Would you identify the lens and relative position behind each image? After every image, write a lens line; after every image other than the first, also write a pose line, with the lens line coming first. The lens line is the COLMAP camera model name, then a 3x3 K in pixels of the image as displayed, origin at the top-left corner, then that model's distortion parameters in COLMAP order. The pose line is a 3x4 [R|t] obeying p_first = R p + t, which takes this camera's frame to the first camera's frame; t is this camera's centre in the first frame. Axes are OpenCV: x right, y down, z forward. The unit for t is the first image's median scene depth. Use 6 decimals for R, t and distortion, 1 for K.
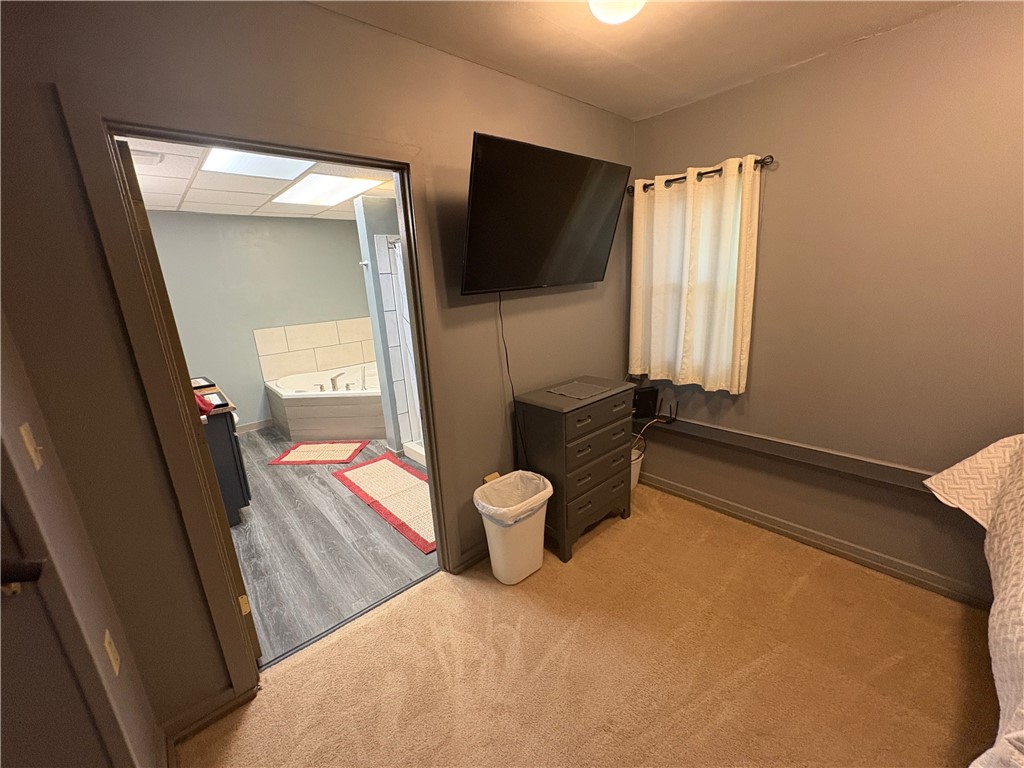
lens RADIAL K [[410.4, 0, 514.0], [0, 410.4, 384.5], [0, 0, 1]] dist [-0.001415, -0.000354]
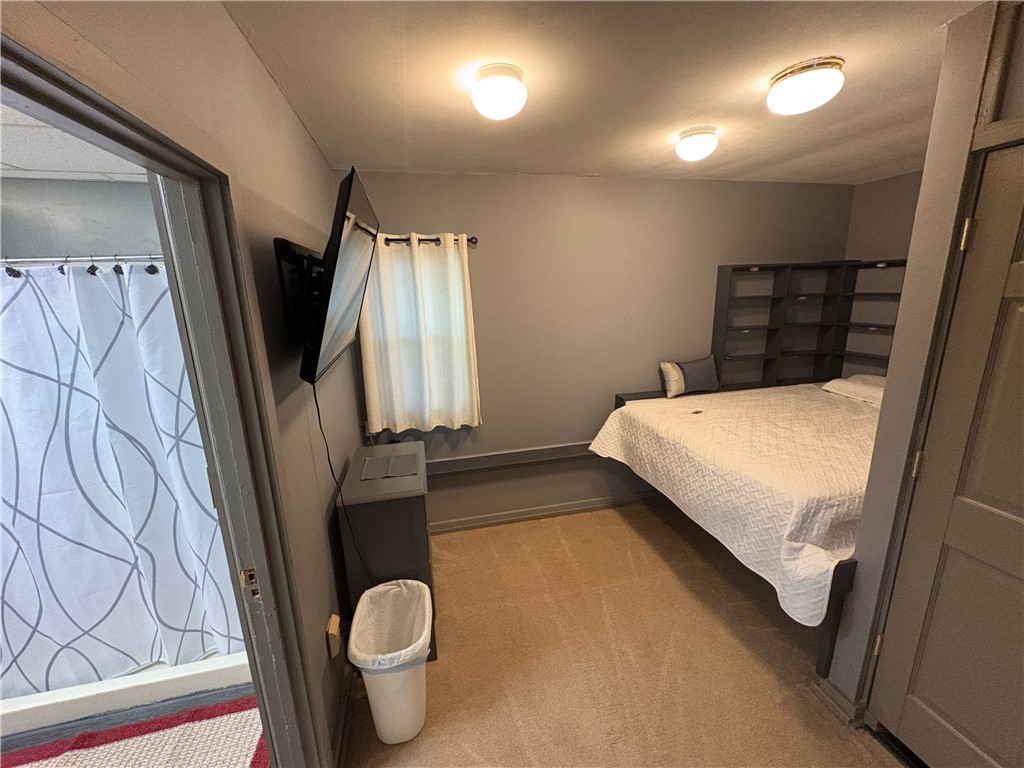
lens RADIAL K [[410.4, 0, 511.4], [0, 410.4, 382.0], [0, 0, 1]] dist [-0.001415, -0.000354]
pose [[0.480274, -0.156820, 0.862986, -0.436319], [0.224093, 0.973172, 0.052129, -0.144921], [-0.848009, 0.168353, 0.502532, 0.305214]]
